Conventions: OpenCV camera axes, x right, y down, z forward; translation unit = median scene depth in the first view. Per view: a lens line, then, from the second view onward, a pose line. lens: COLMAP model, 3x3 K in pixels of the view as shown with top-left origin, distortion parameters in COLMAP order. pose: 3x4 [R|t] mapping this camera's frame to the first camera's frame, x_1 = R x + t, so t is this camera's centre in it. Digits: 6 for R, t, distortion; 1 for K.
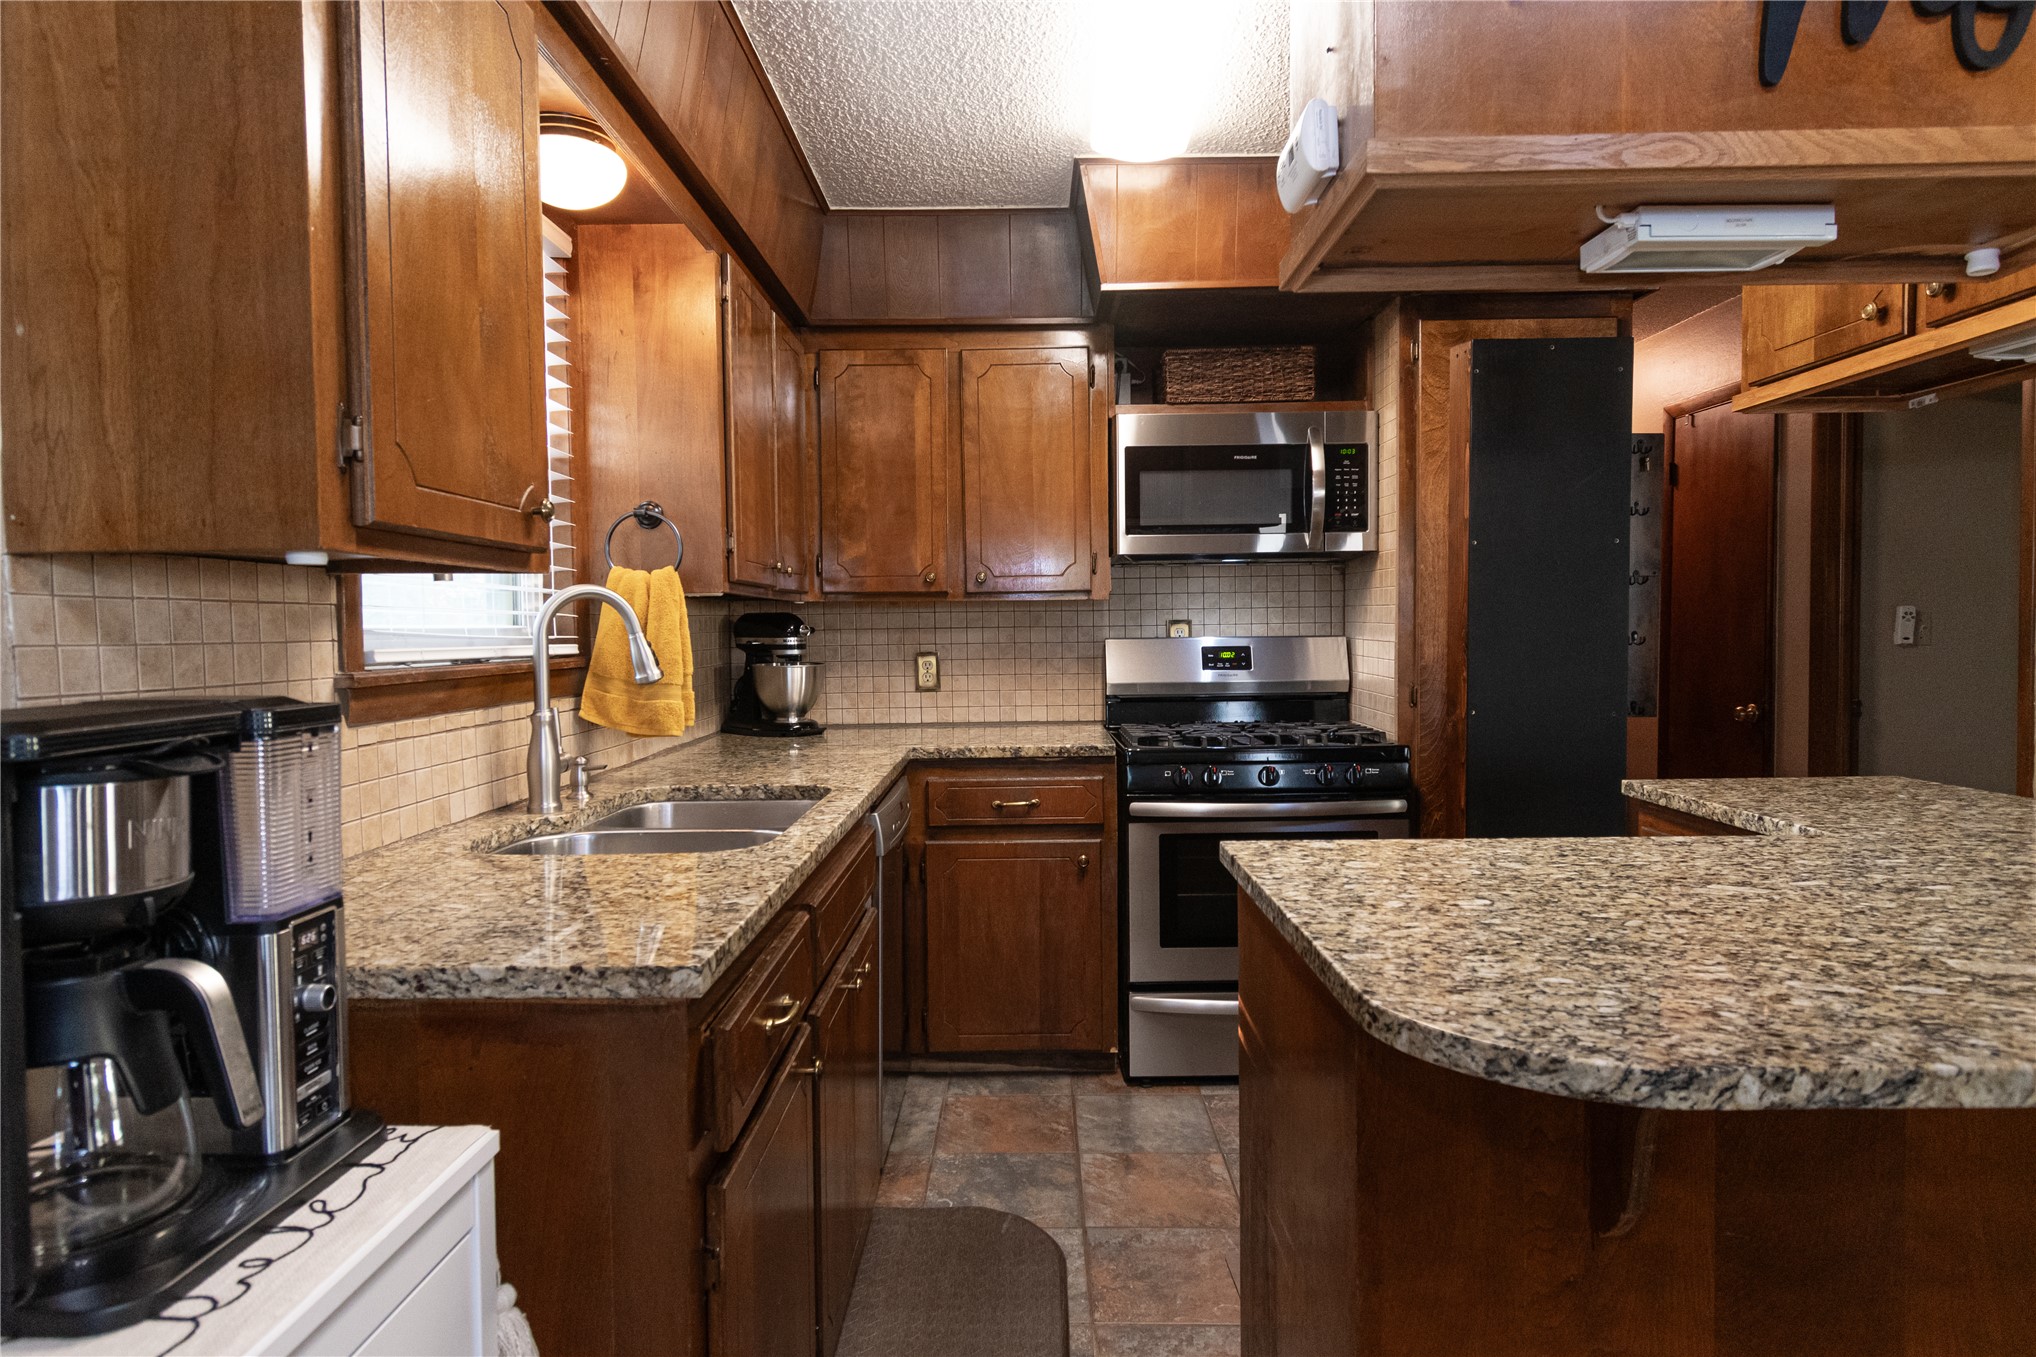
lens RADIAL K [[1170.6, 0, 1018.0], [0, 1170.6, 678.5], [0, 0, 1]] dist [-0.000947, 0.000204]
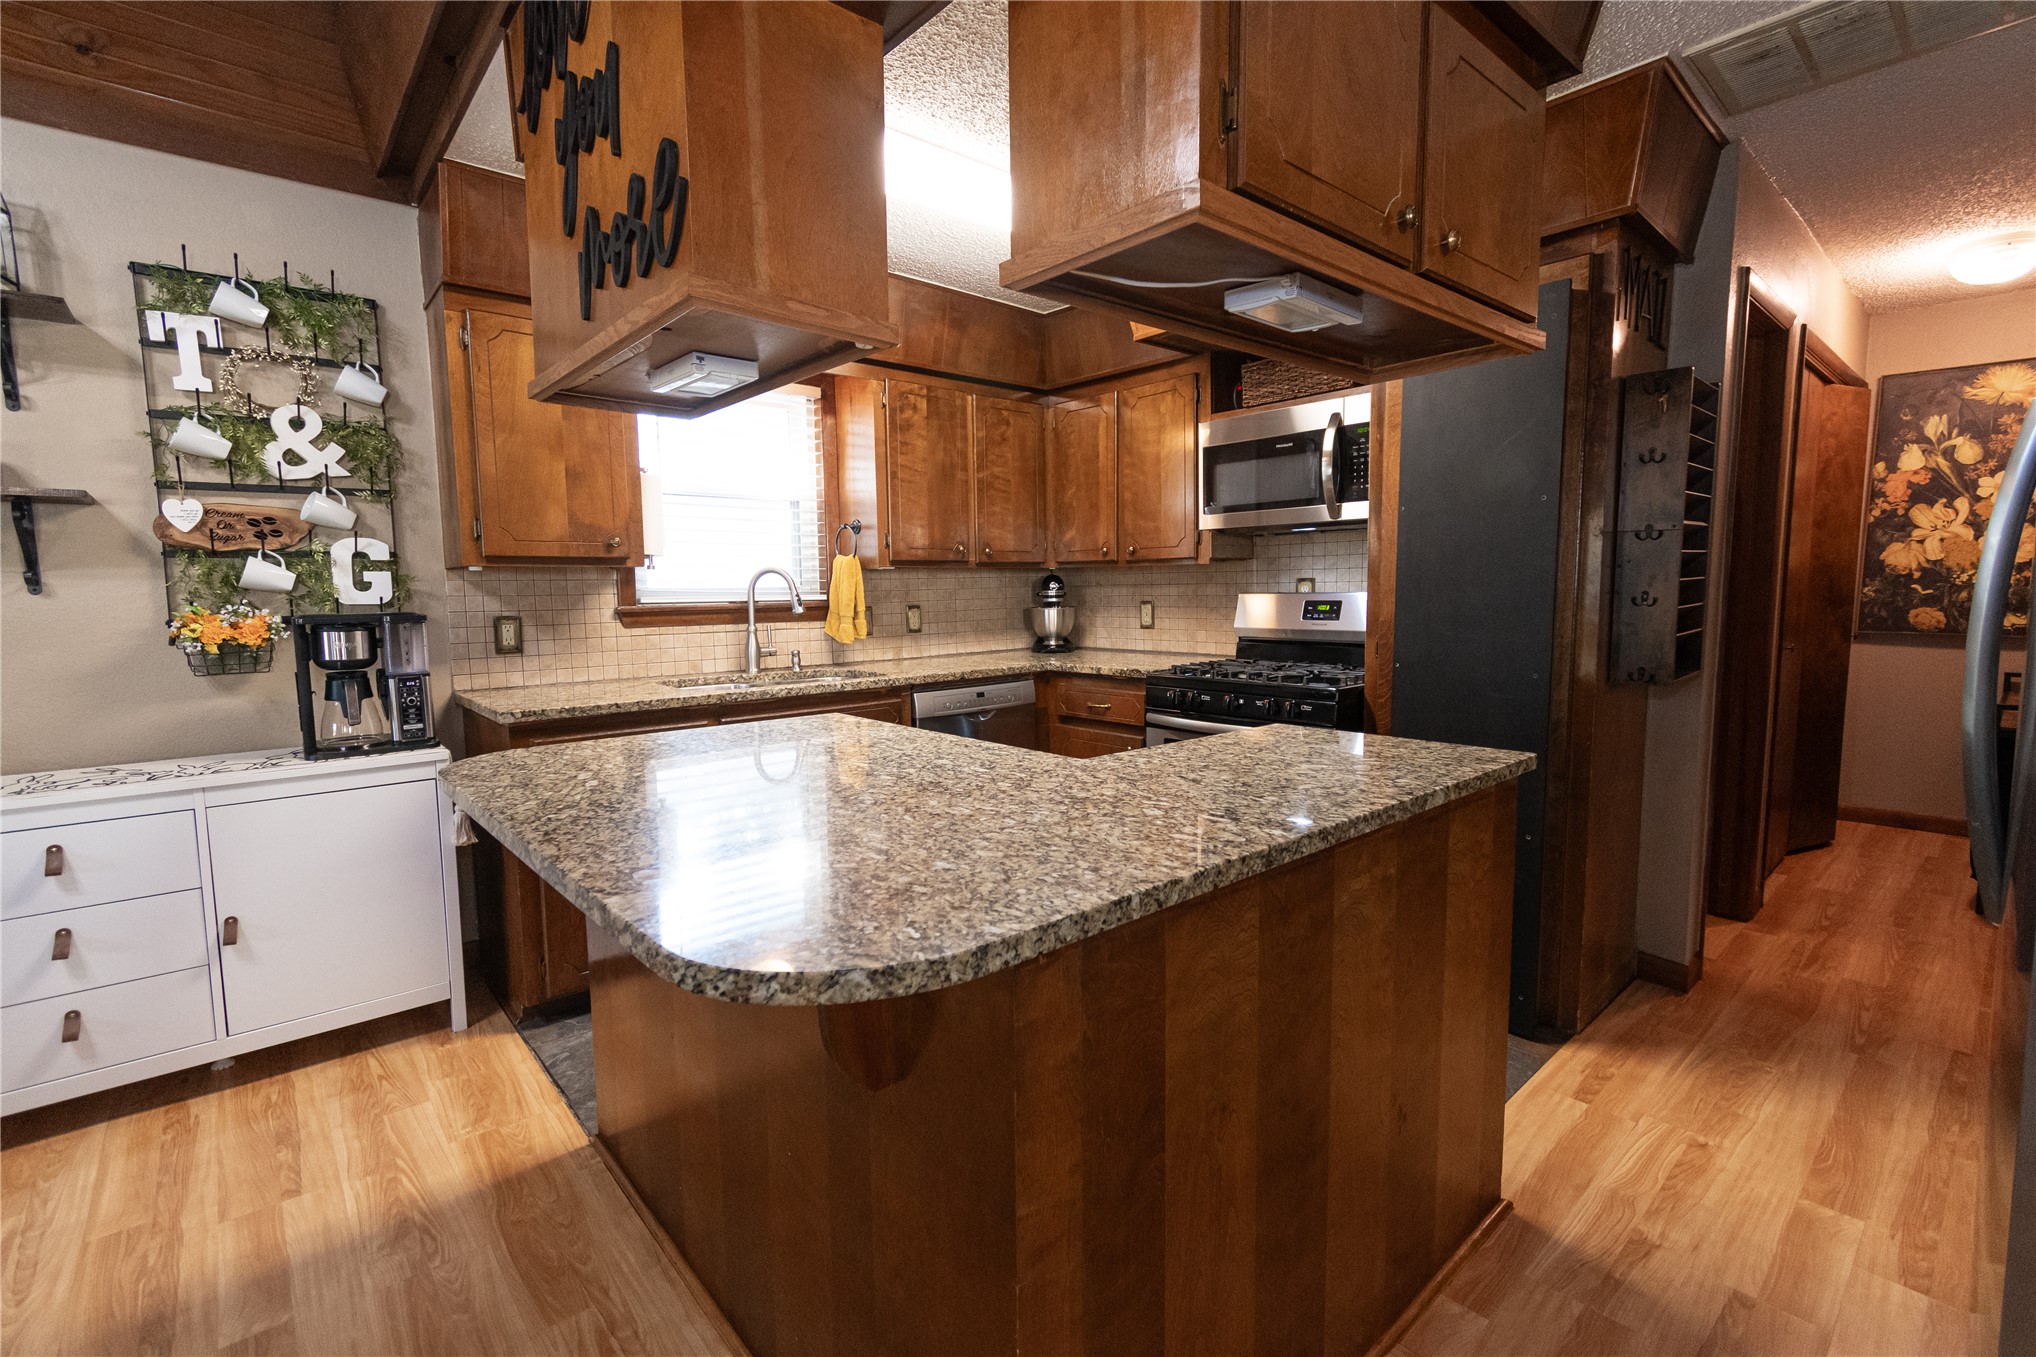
lens RADIAL K [[906.1, 0, 1021.2], [0, 906.1, 674.2], [0, 0, 1]] dist [0.001966, -0.001182]
pose [[0.665794, 0.075697, -0.742286, 0.682080], [-0.026981, 0.996632, 0.077434, -0.016064], [0.745648, -0.031527, 0.665594, 0.150279]]
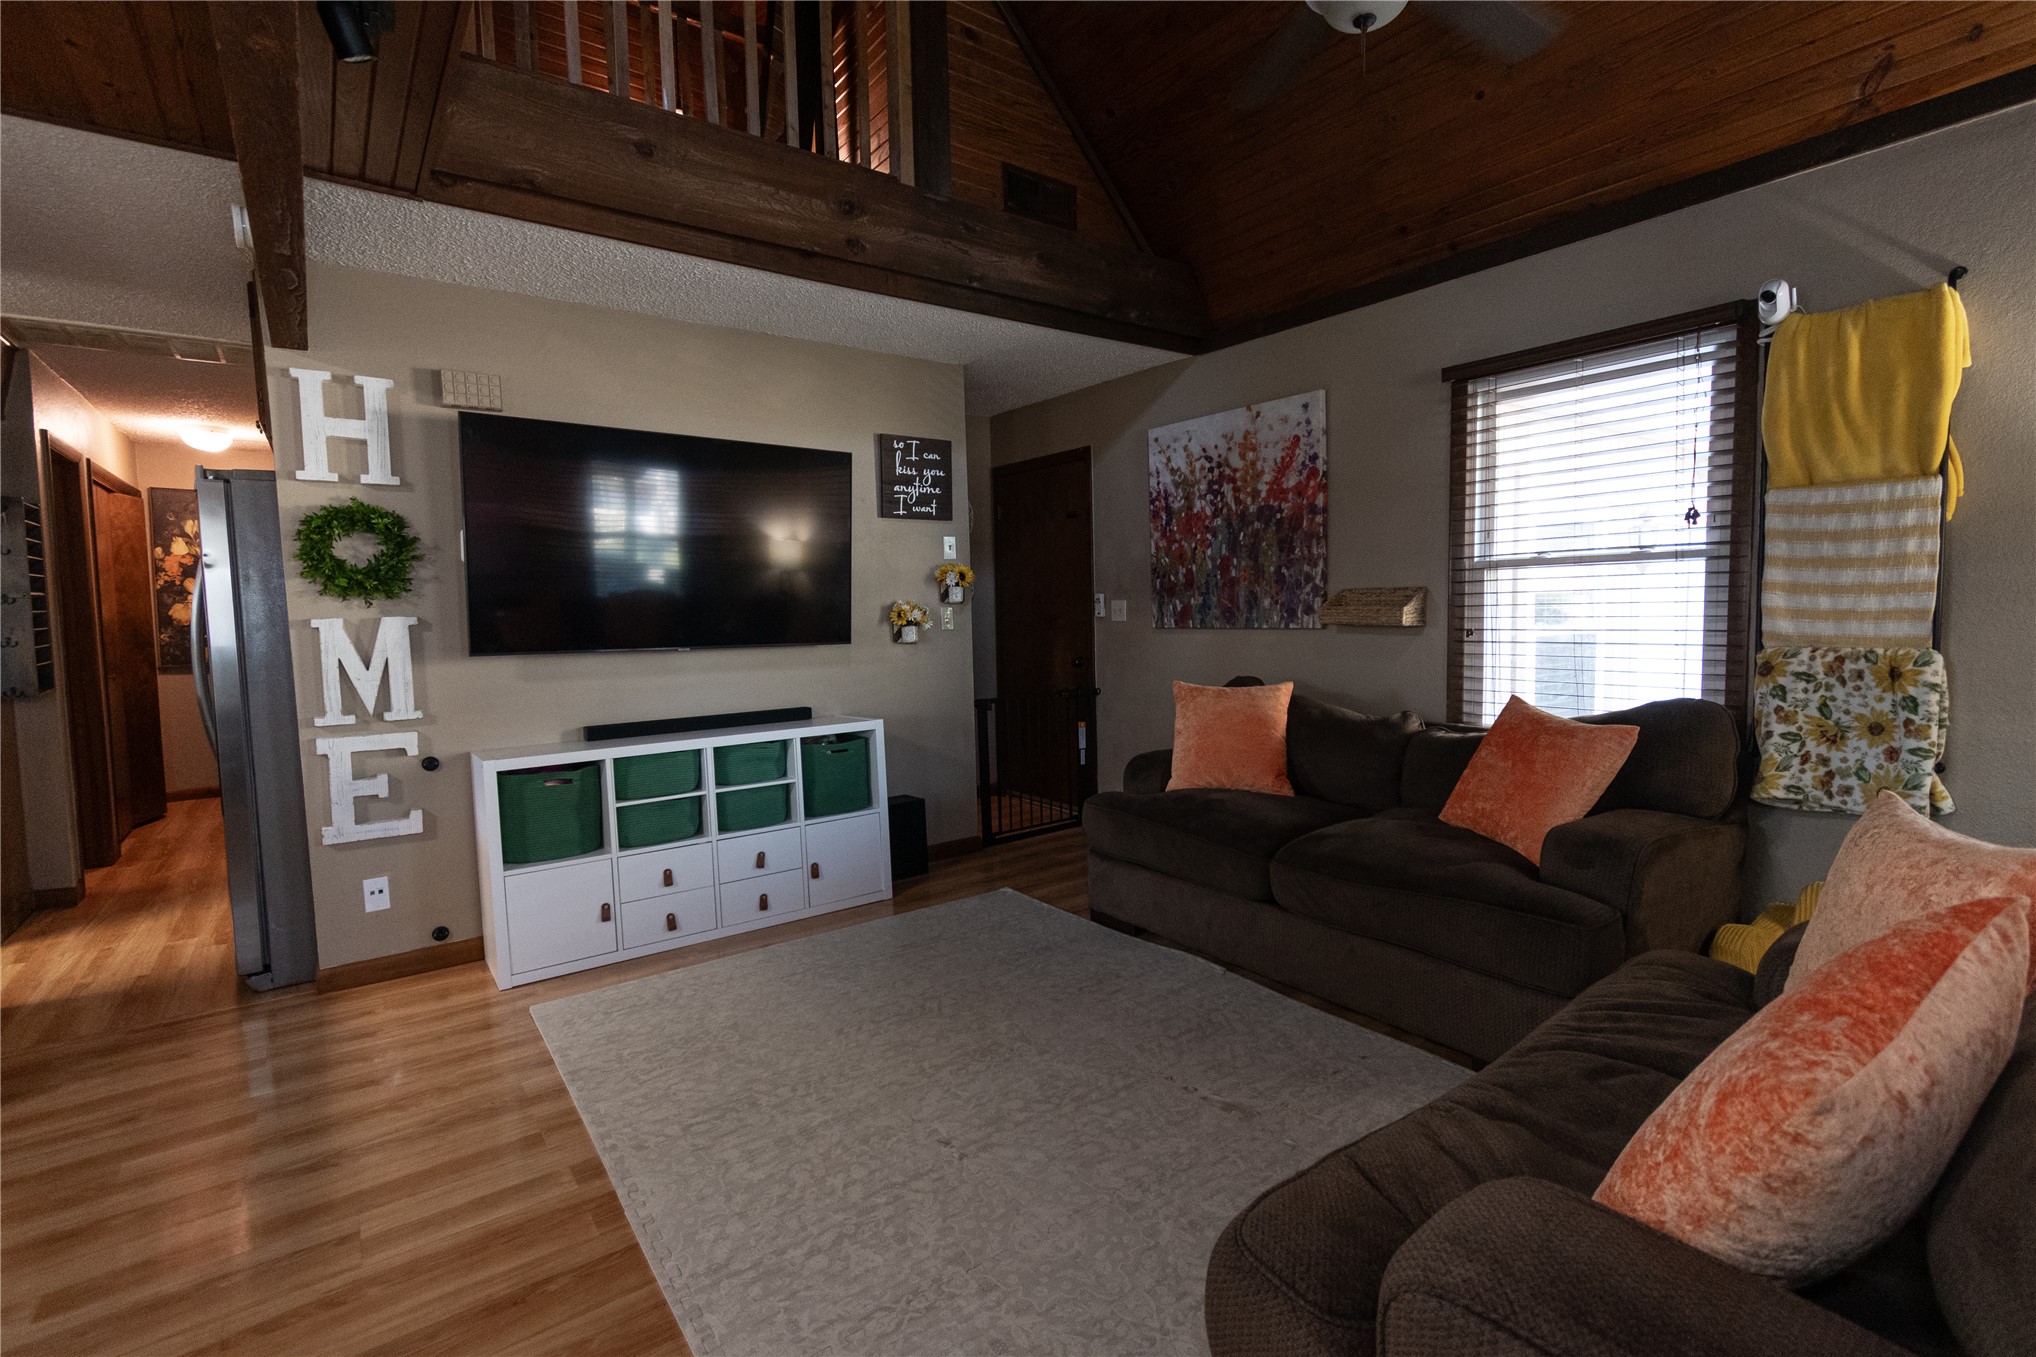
lens RADIAL K [[910.5, 0, 1016.7], [0, 910.5, 672.4], [0, 0, 1]] dist [0.001721, -0.000928]
pose [[0.795976, -0.043558, 0.603759, 0.769766], [0.034351, 0.999051, 0.026788, 0.012843], [-0.604353, -0.000583, 0.796717, -0.556859]]
